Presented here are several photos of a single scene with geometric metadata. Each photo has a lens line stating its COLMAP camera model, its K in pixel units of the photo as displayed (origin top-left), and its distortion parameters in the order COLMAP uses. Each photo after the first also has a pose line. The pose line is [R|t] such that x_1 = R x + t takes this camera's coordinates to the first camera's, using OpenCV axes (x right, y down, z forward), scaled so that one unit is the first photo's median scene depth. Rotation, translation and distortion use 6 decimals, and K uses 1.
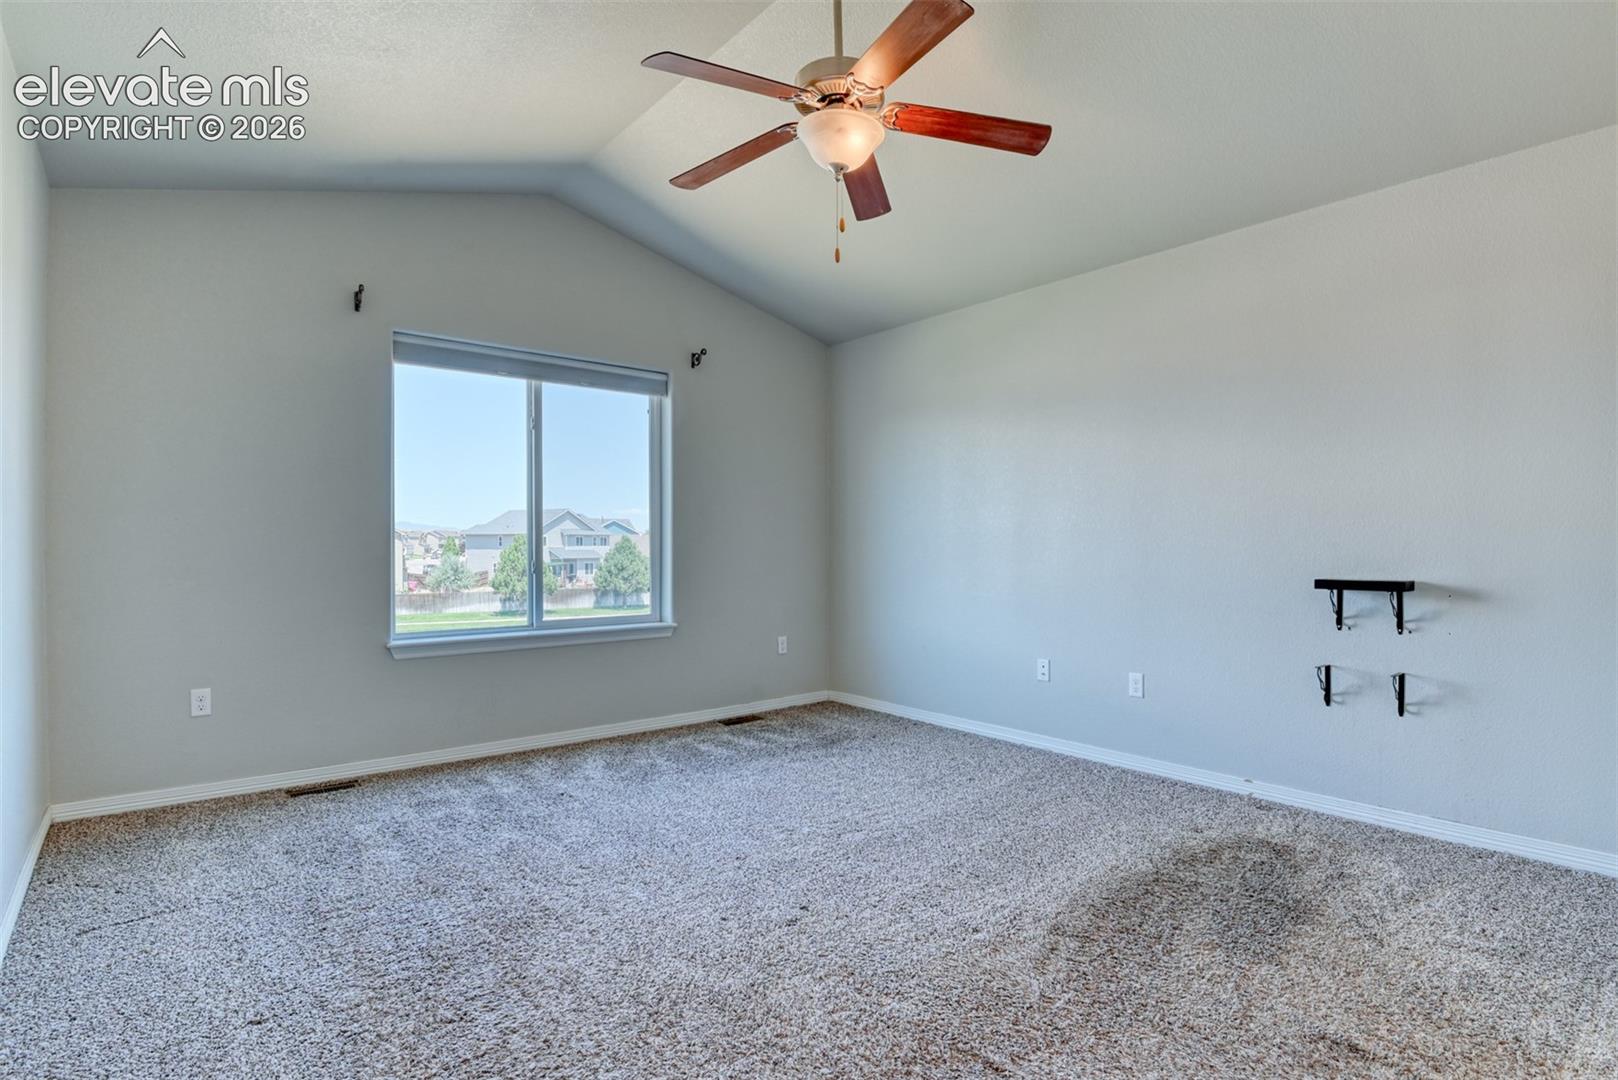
lens RADIAL K [[799.0, 0, 808.0], [0, 799.0, 547.0], [0, 0, 1]] dist [-0.000204, 0.000073]
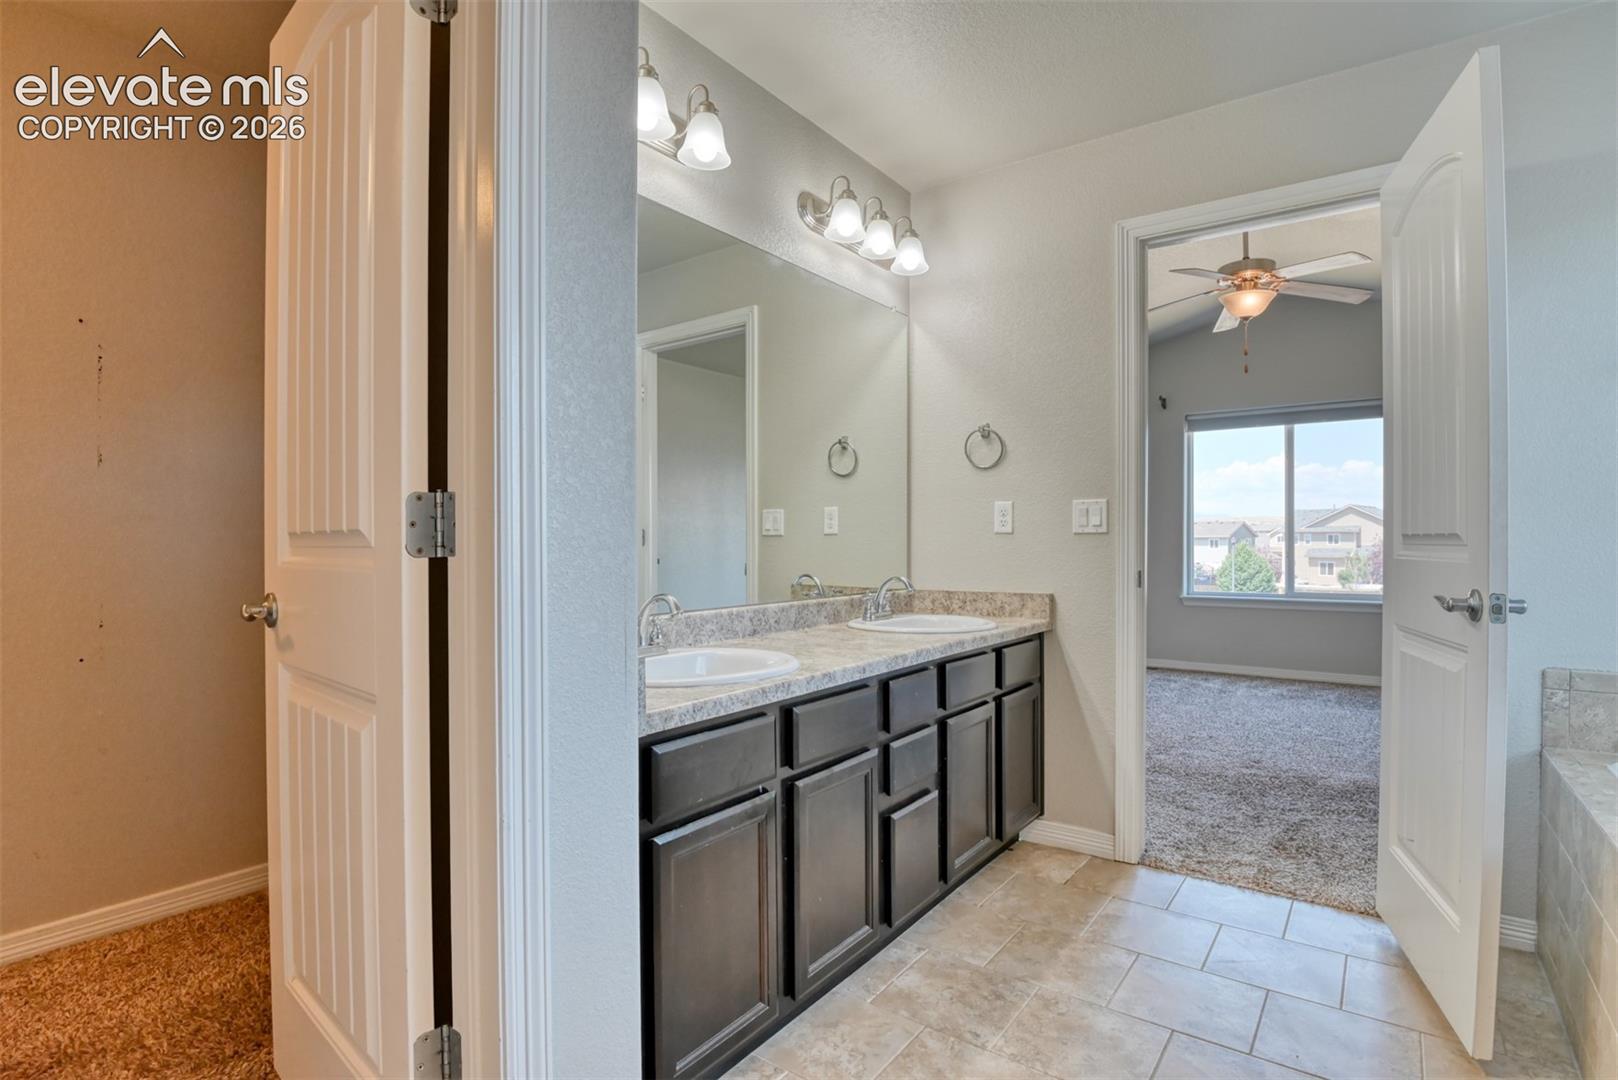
lens RADIAL K [[799.0, 0, 808.0], [0, 799.0, 547.0], [0, 0, 1]] dist [-0.000204, 0.000073]
pose [[0.288792, 0.003840, -0.957384, 0.819124], [0.001435, 0.999989, 0.004444, -0.001806], [0.957391, -0.002657, 0.288783, -0.226761]]
